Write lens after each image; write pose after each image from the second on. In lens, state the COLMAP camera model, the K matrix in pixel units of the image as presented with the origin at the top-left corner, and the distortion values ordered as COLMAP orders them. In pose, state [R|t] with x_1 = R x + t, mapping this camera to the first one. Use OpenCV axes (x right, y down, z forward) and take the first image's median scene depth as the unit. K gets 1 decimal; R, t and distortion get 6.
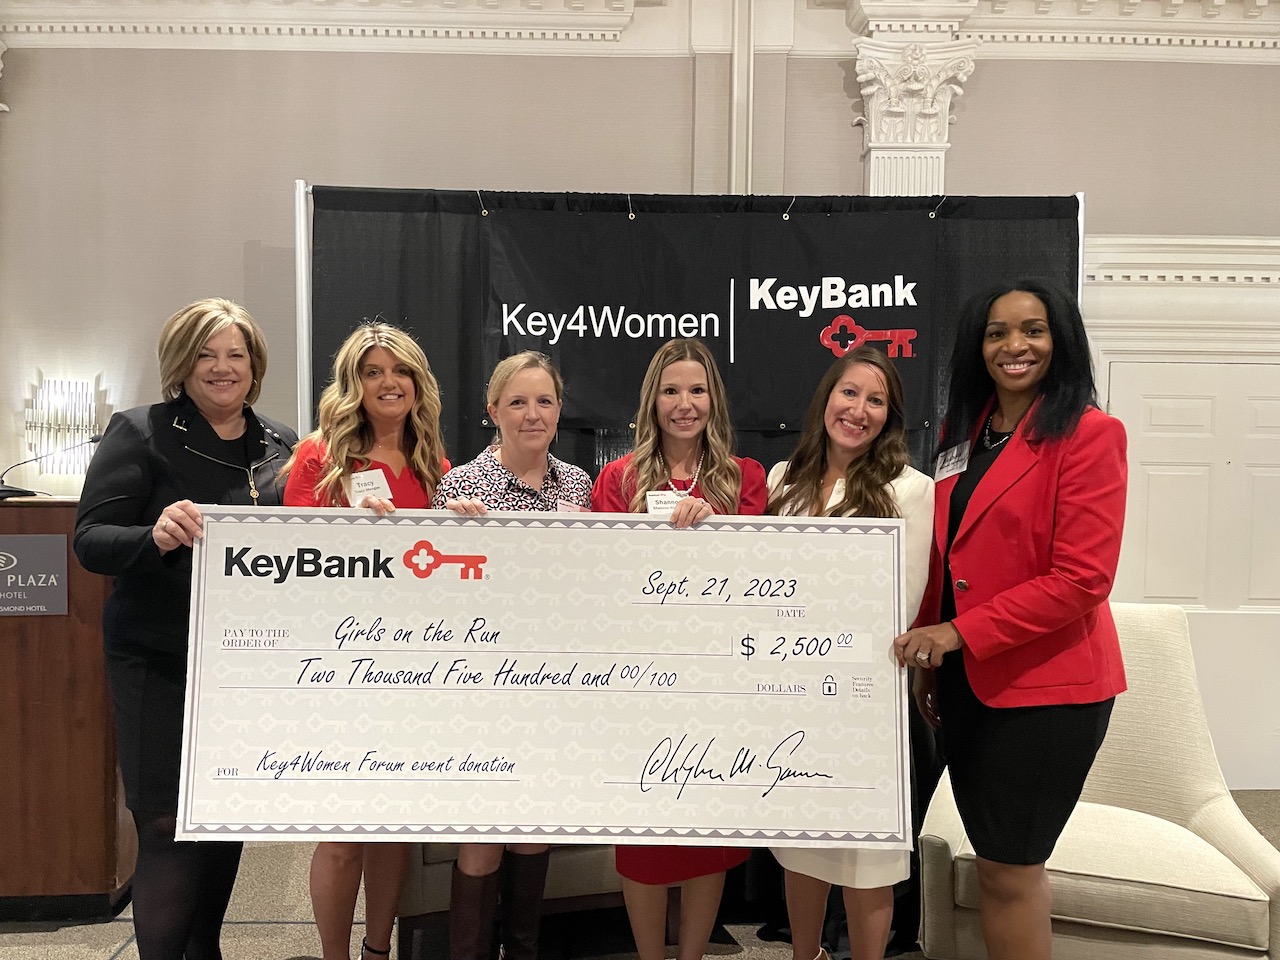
lens RADIAL K [[972.6, 0, 640.0], [0, 972.6, 480.0], [0, 0, 1]] dist [0.106640, -0.181791]
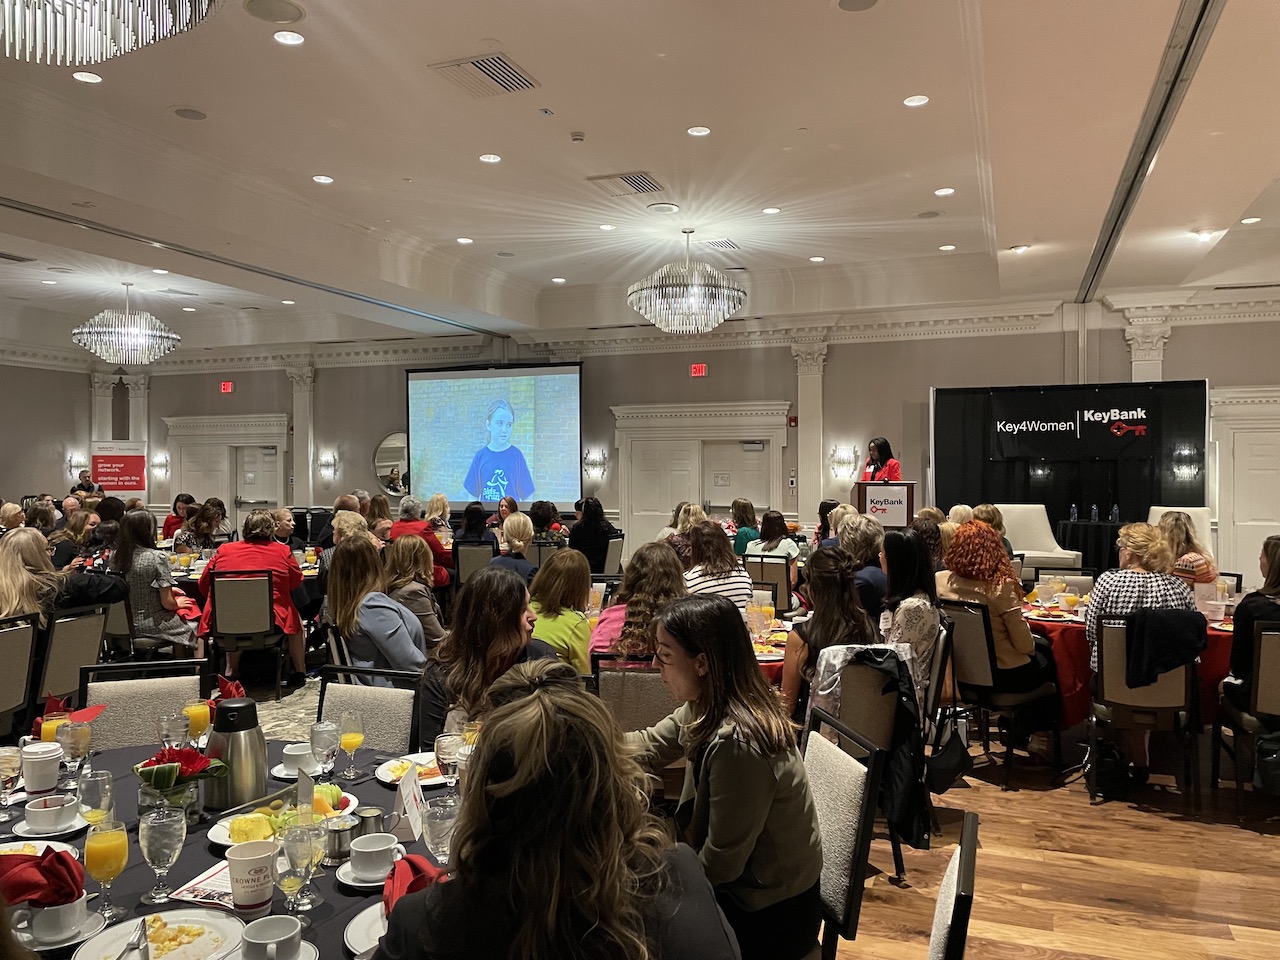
lens RADIAL K [[972.6, 0, 640.0], [0, 972.6, 480.0], [0, 0, 1]] dist [0.106640, -0.181791]
pose [[0.928966, -0.009320, -0.370048, -0.039480], [-0.001990, 0.999543, -0.030171, 0.106735], [0.370160, 0.028764, 0.928523, -2.373901]]
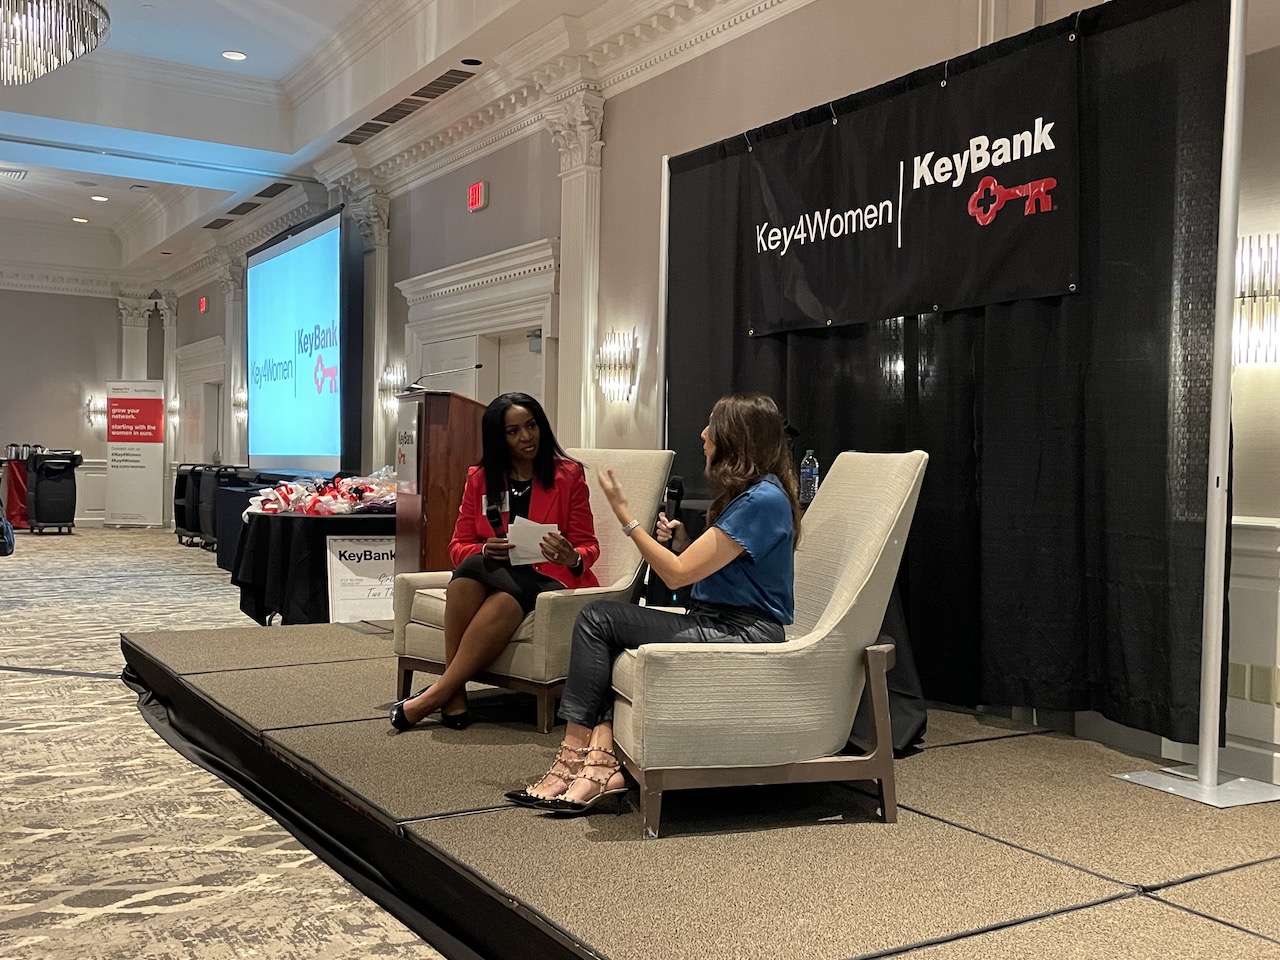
lens RADIAL K [[1263.1, 0, 640.0], [0, 1263.1, 480.0], [0, 0, 1]] dist [0.037799, 0.008196]
pose [[0.516877, 0.012676, -0.855966, 1.036668], [-0.045833, 0.998866, -0.012884, 0.136887], [0.854832, 0.045891, 0.516872, 0.144794]]
